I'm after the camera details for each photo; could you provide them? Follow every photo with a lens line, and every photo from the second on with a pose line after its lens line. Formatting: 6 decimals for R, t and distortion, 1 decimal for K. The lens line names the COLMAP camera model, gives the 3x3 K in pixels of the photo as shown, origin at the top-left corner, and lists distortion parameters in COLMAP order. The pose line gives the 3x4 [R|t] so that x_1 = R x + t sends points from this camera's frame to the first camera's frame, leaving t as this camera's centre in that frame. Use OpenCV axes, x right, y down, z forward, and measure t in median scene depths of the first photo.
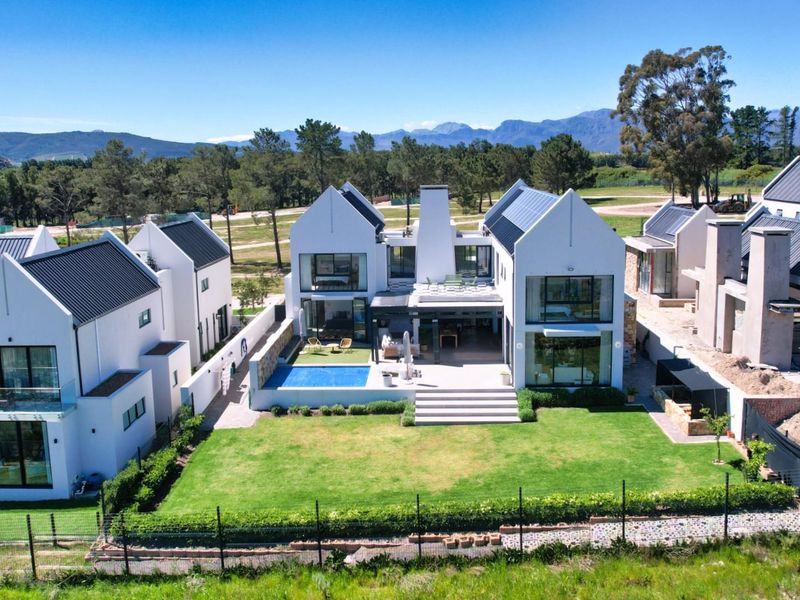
lens RADIAL K [[1089.0, 0, 400.3], [0, 1089.0, 301.1], [0, 0, 1]] dist [0.258494, 0.000000]
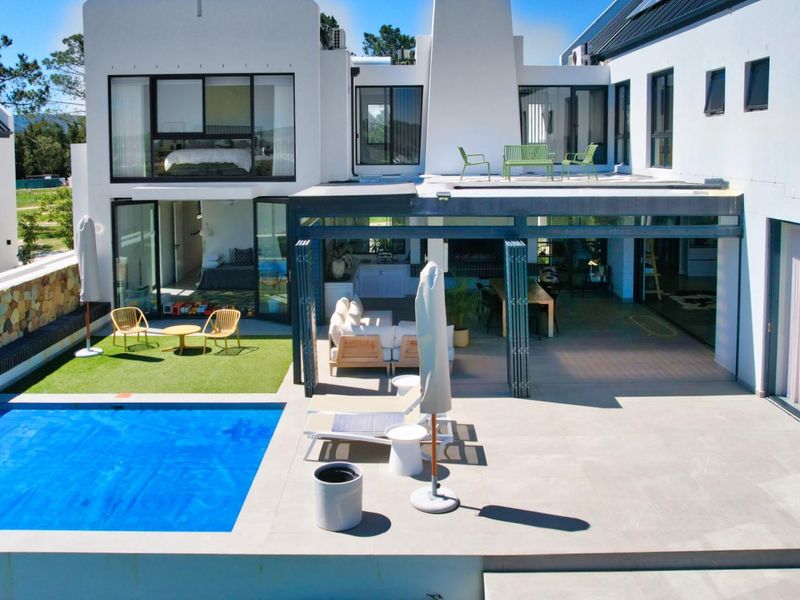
lens RADIAL K [[1089.0, 0, 397.9], [0, 1089.0, 299.0], [0, 0, 1]] dist [0.258494, 0.000000]
pose [[0.999703, 0.005504, 0.023749, -0.005196], [-0.005698, 0.999951, 0.008127, 0.029144], [-0.023703, -0.008260, 0.999685, 0.687774]]
